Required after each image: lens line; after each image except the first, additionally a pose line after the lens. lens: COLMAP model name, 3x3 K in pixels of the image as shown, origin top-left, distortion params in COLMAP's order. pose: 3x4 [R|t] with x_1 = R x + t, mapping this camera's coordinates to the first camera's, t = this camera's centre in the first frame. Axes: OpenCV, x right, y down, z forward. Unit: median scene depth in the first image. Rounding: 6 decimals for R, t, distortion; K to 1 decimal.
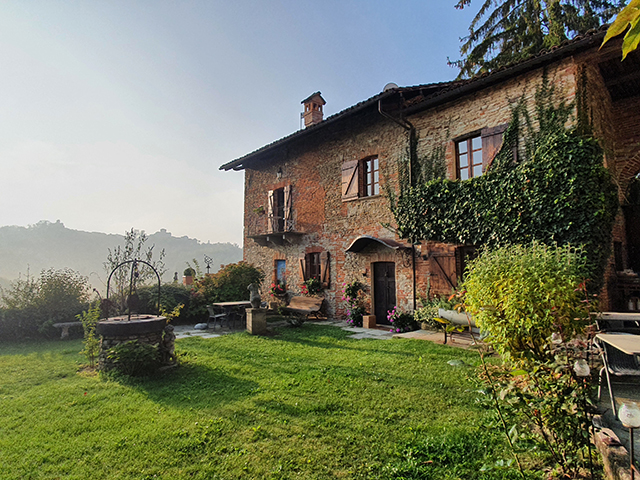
lens RADIAL K [[355.0, 0, 317.5], [0, 355.0, 237.9], [0, 0, 1]] dist [0.000807, -0.001769]
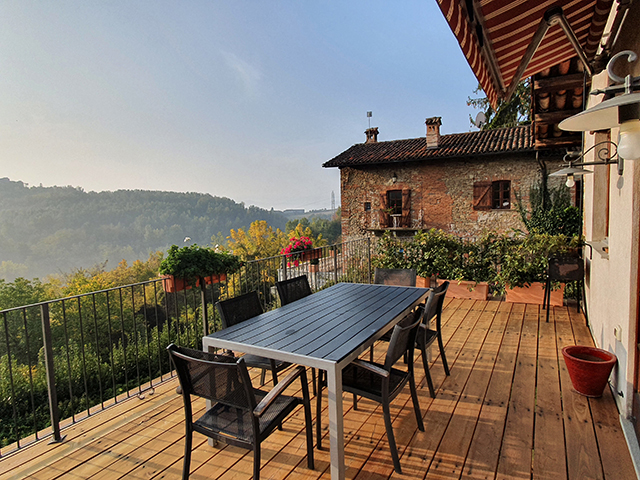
lens RADIAL K [[355.0, 0, 319.1], [0, 355.0, 238.3], [0, 0, 1]] dist [0.000807, -0.001769]
pose [[0.937992, -0.053715, 0.342469, -1.109647], [0.000058, 0.987946, 0.154796, -0.236060], [-0.346656, -0.145178, 0.926689, -0.101691]]
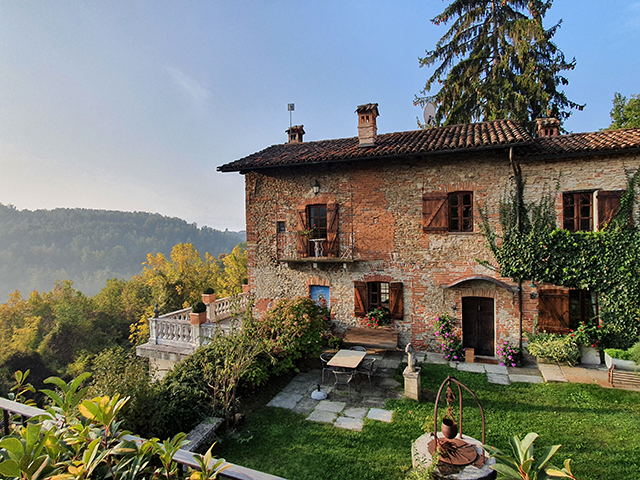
lens RADIAL K [[355.0, 0, 319.8], [0, 355.0, 239.7], [0, 0, 1]] dist [0.000807, -0.001769]
pose [[0.888483, -0.032557, 0.457754, -0.714397], [-0.014611, 0.994968, 0.099124, -0.200102], [-0.458678, -0.094758, 0.883536, 0.307403]]
